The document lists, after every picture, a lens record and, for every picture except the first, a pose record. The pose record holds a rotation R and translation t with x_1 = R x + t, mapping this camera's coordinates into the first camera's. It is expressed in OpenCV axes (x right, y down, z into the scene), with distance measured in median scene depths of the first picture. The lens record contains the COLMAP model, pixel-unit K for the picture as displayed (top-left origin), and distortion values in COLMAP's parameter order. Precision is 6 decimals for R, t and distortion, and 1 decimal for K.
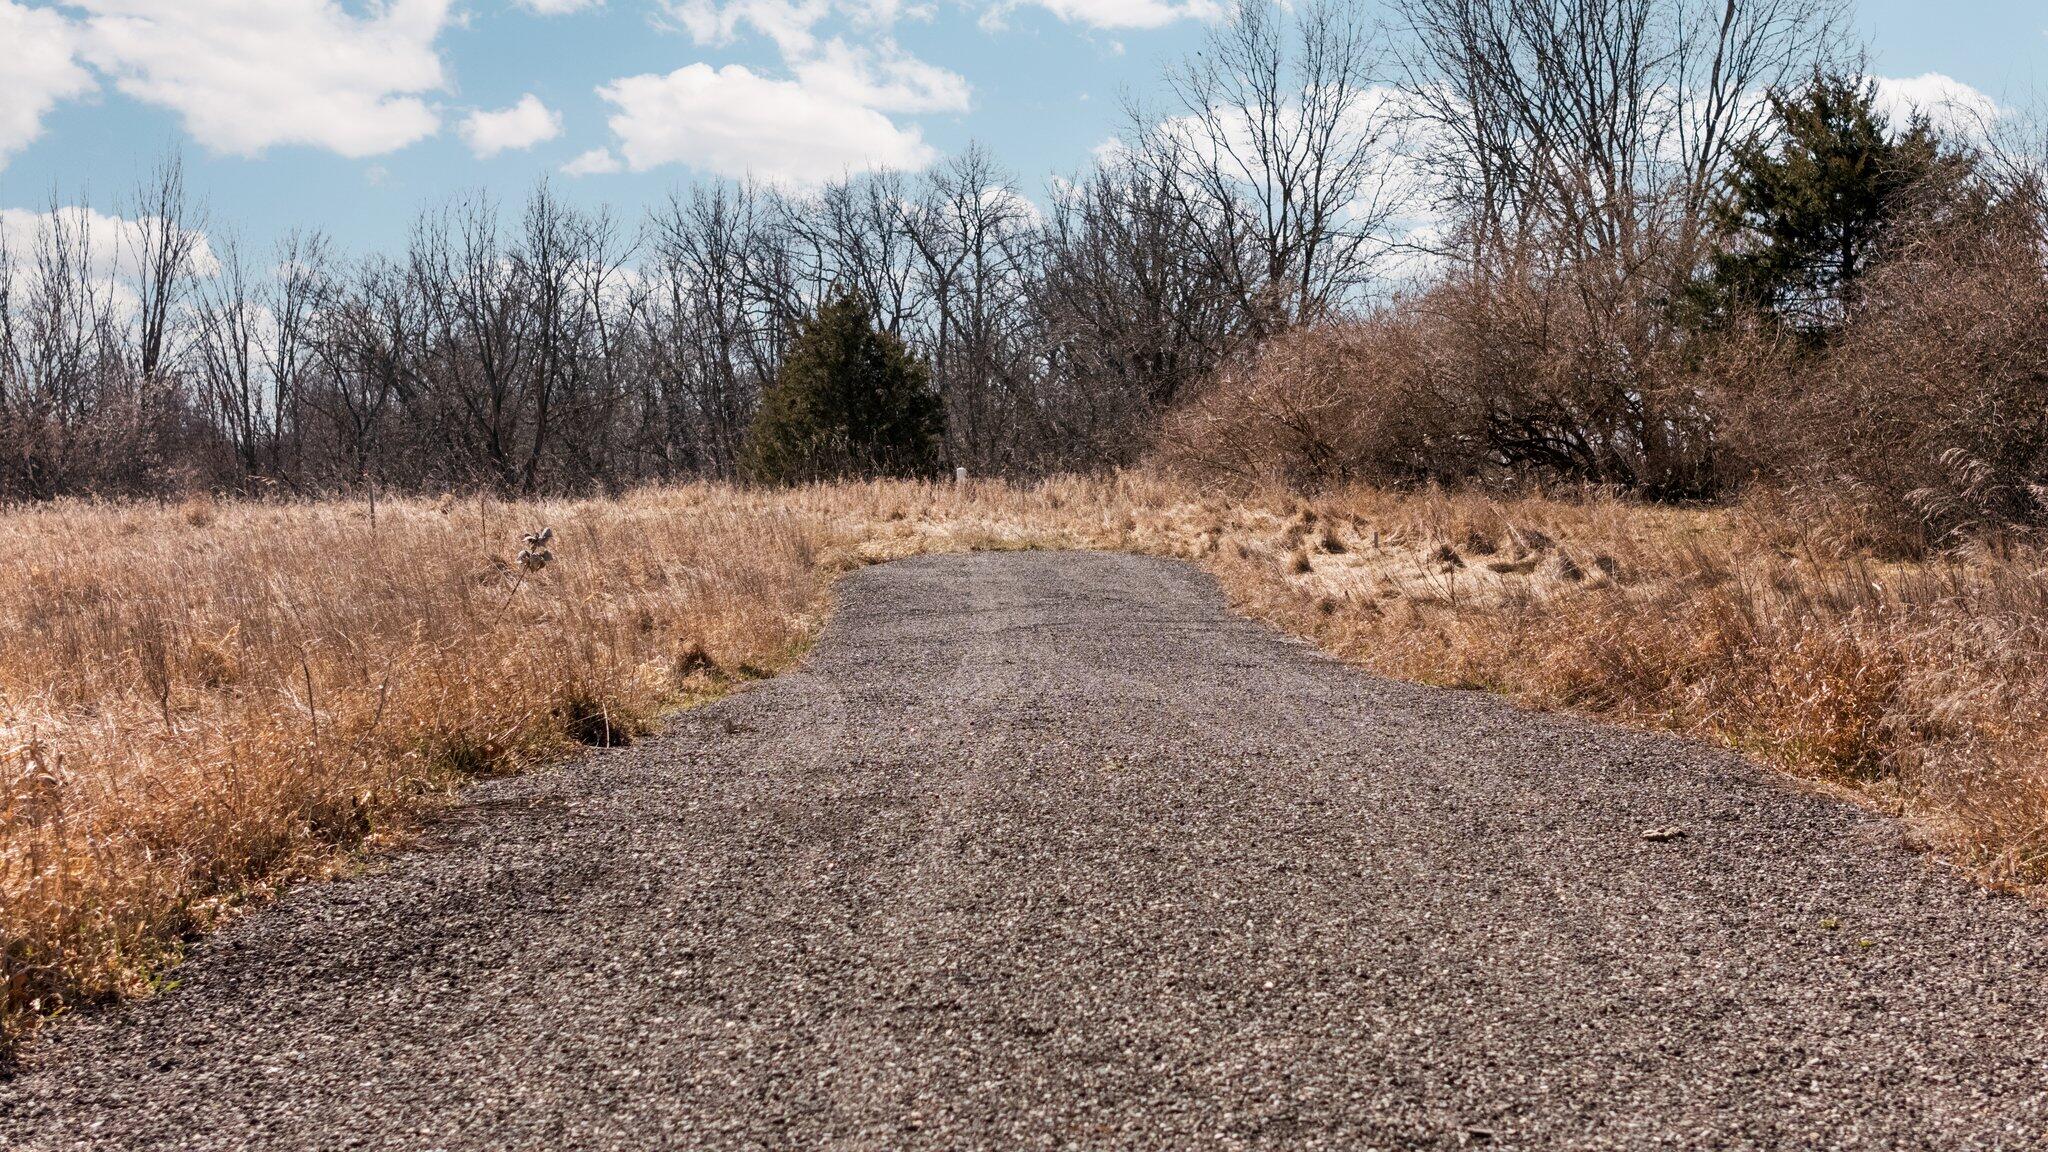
lens RADIAL K [[3940.3, 0, 1026.3], [0, 3940.3, 574.9], [0, 0, 1]] dist [-0.169251, 0.000000]
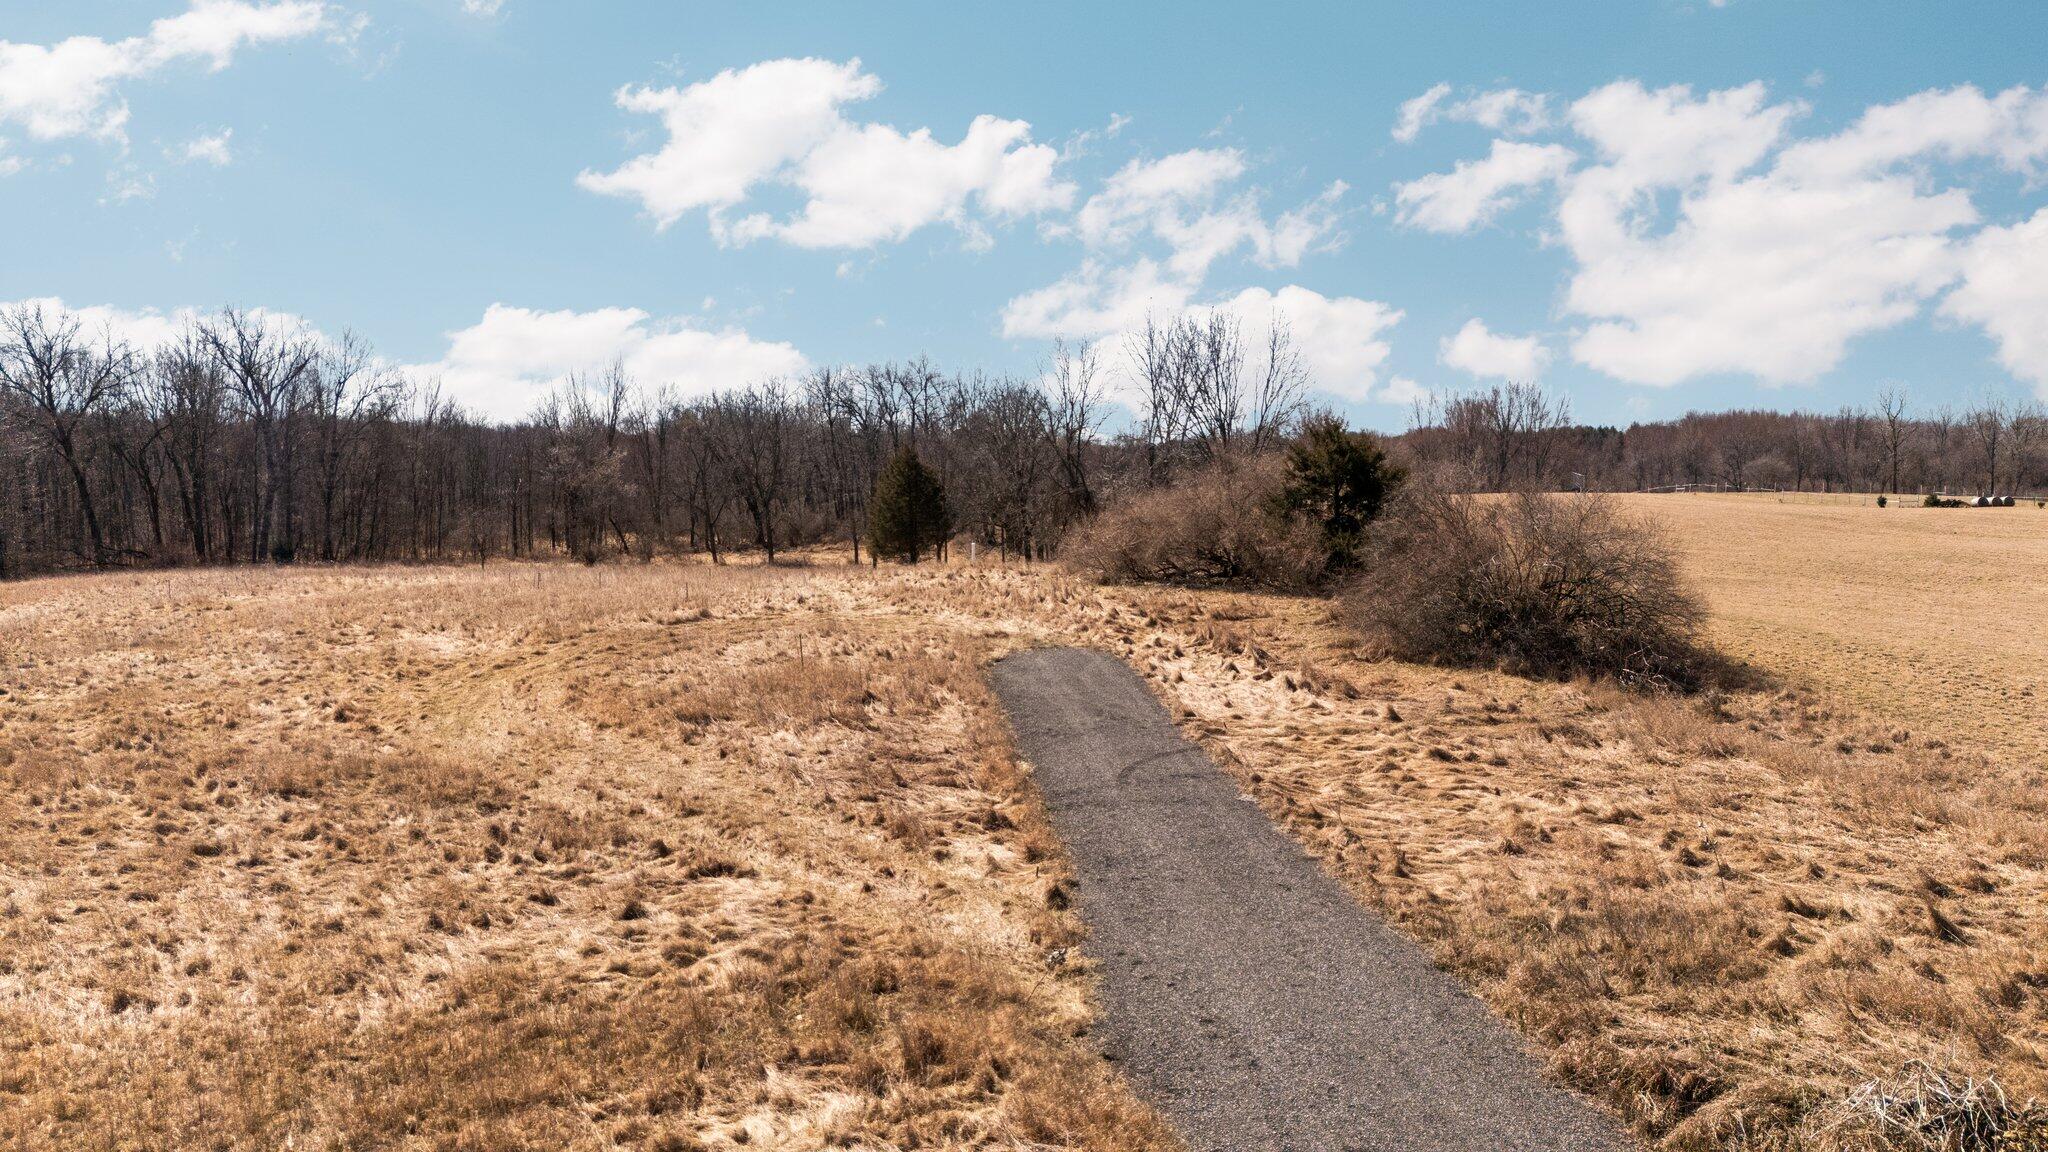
lens RADIAL K [[1430.4, 0, 1026.5], [0, 1430.4, 580.6], [0, 0, 1]] dist [0.004864, -0.019863]
pose [[0.997129, -0.007770, 0.075317, -0.067731], [0.002152, 0.997227, 0.074384, -0.092625], [-0.075686, -0.074009, 0.994381, 0.063024]]
